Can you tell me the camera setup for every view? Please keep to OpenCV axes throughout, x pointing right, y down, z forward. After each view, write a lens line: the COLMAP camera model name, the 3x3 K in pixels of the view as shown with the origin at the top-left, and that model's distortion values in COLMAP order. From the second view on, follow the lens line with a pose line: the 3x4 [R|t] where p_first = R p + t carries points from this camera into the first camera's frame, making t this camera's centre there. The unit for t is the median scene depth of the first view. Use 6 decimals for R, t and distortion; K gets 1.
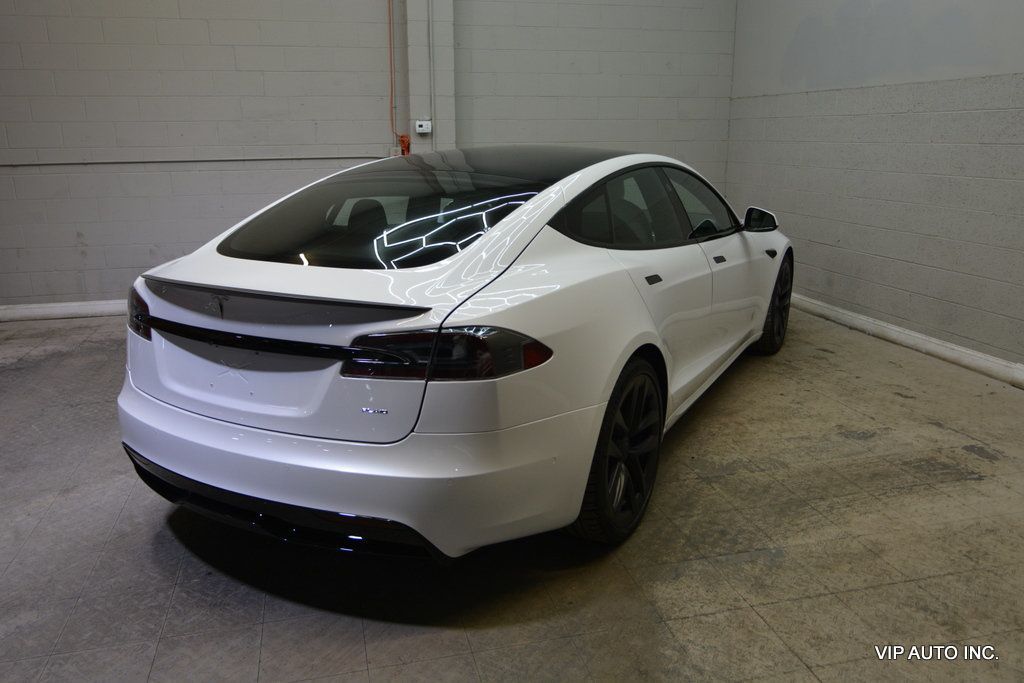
lens RADIAL K [[774.7, 0, 502.6], [0, 774.7, 334.0], [0, 0, 1]] dist [-0.023093, 0.020140]
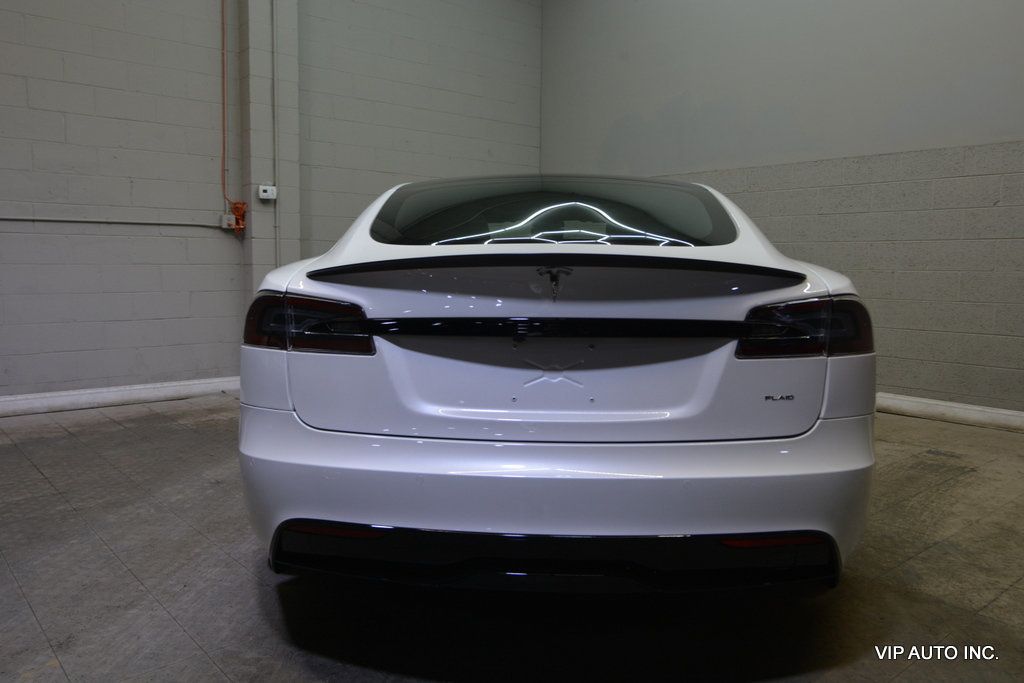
lens RADIAL K [[774.7, 0, 502.2], [0, 774.7, 333.0], [0, 0, 1]] dist [-0.023093, 0.020140]
pose [[0.893537, -0.025408, 0.448270, -0.587254], [0.097693, 0.985479, -0.138876, 0.086689], [-0.438233, 0.167884, 0.883044, 0.293498]]
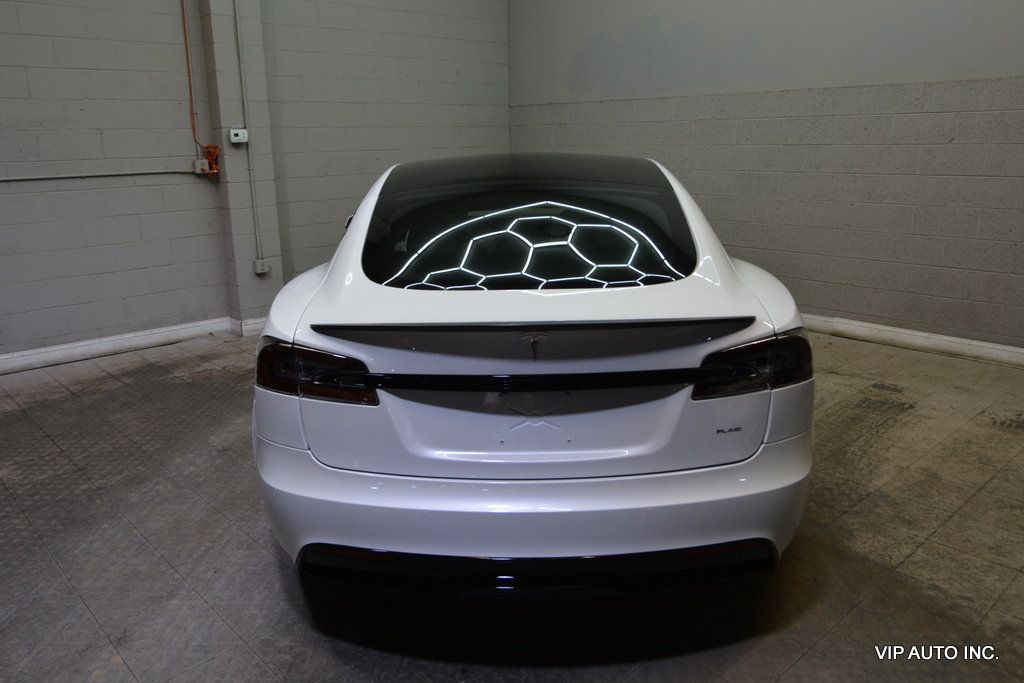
lens RADIAL K [[774.7, 0, 501.4], [0, 774.7, 332.1], [0, 0, 1]] dist [-0.023093, 0.020140]
pose [[0.875597, -0.126346, 0.466226, -0.623449], [0.131819, 0.991051, 0.021009, -0.057405], [-0.464709, 0.043062, 0.884416, 0.208856]]
